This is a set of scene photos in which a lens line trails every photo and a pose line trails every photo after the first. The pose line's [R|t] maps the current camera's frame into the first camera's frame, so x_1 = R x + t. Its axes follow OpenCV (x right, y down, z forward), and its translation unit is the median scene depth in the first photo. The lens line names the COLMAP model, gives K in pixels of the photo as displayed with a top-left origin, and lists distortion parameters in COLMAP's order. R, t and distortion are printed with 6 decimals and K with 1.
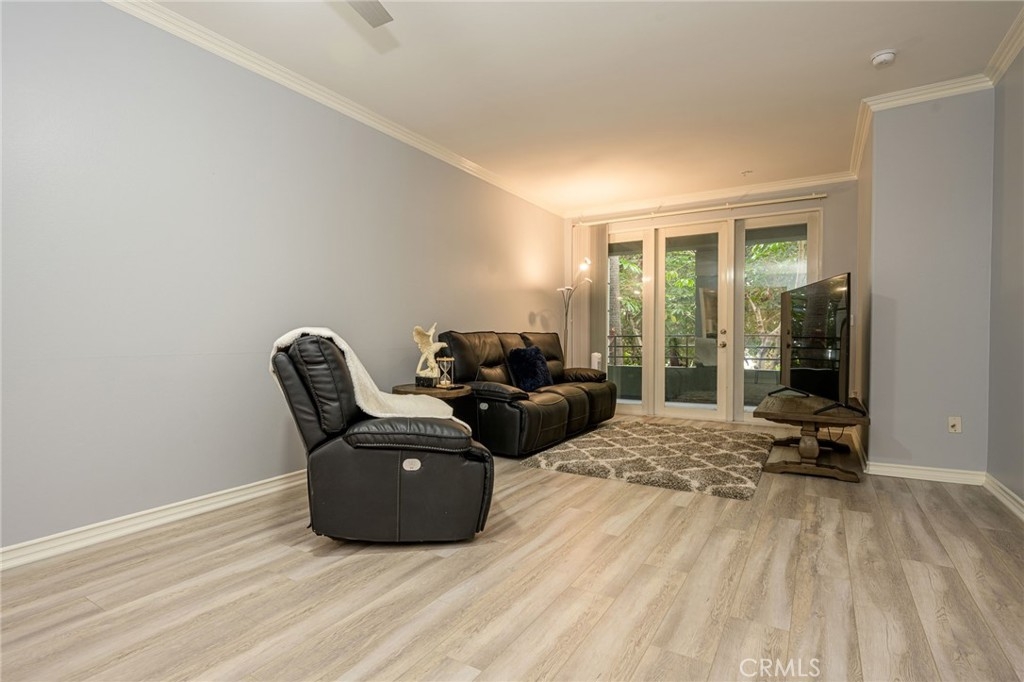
lens RADIAL K [[502.0, 0, 511.5], [0, 502.0, 338.5], [0, 0, 1]] dist [-0.003276, 0.000772]
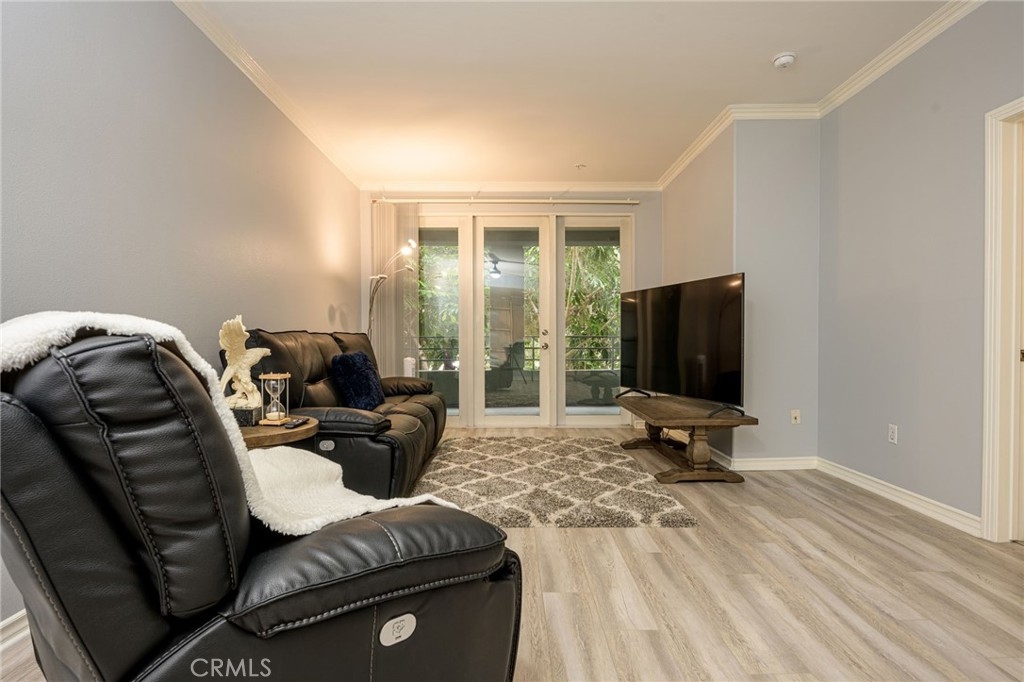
lens RADIAL K [[502.0, 0, 511.9], [0, 502.0, 341.9], [0, 0, 1]] dist [-0.003276, 0.000772]
pose [[0.849207, -0.006135, 0.528025, -0.228519], [0.003766, 0.999977, 0.005562, -0.001740], [-0.528047, -0.002735, 0.849211, 0.382746]]
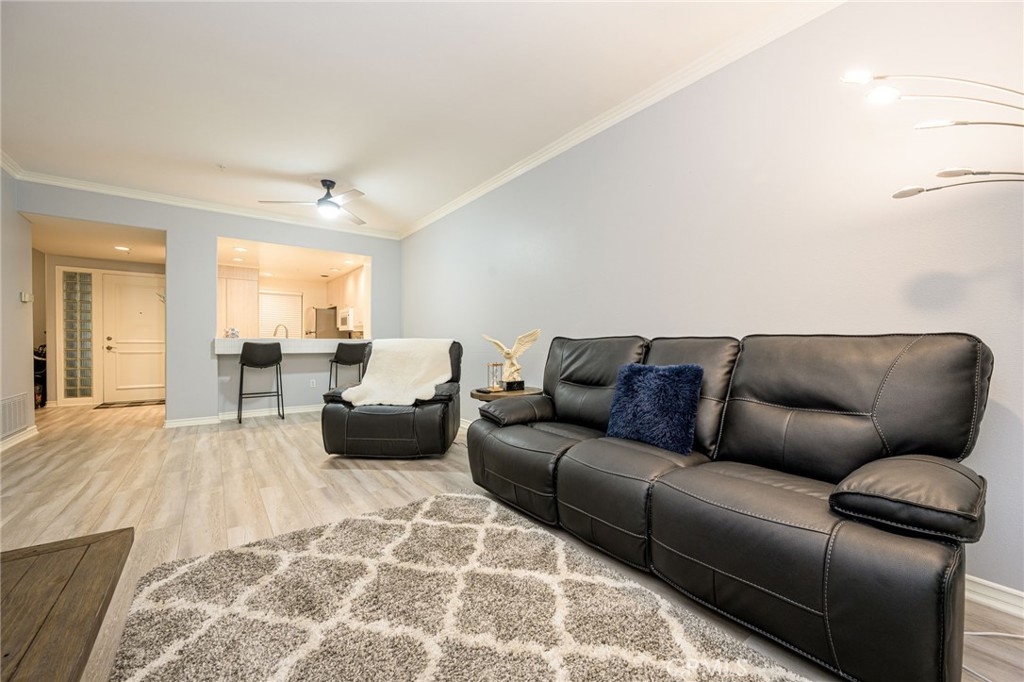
lens RADIAL K [[404.7, 0, 511.1], [0, 404.7, 348.0], [0, 0, 1]] dist [0.002154, -0.000359]
pose [[-0.372557, 0.012224, -0.927929, 0.706183], [-0.004439, 0.999878, 0.014954, -0.005249], [0.927999, 0.009691, -0.372457, 1.480550]]
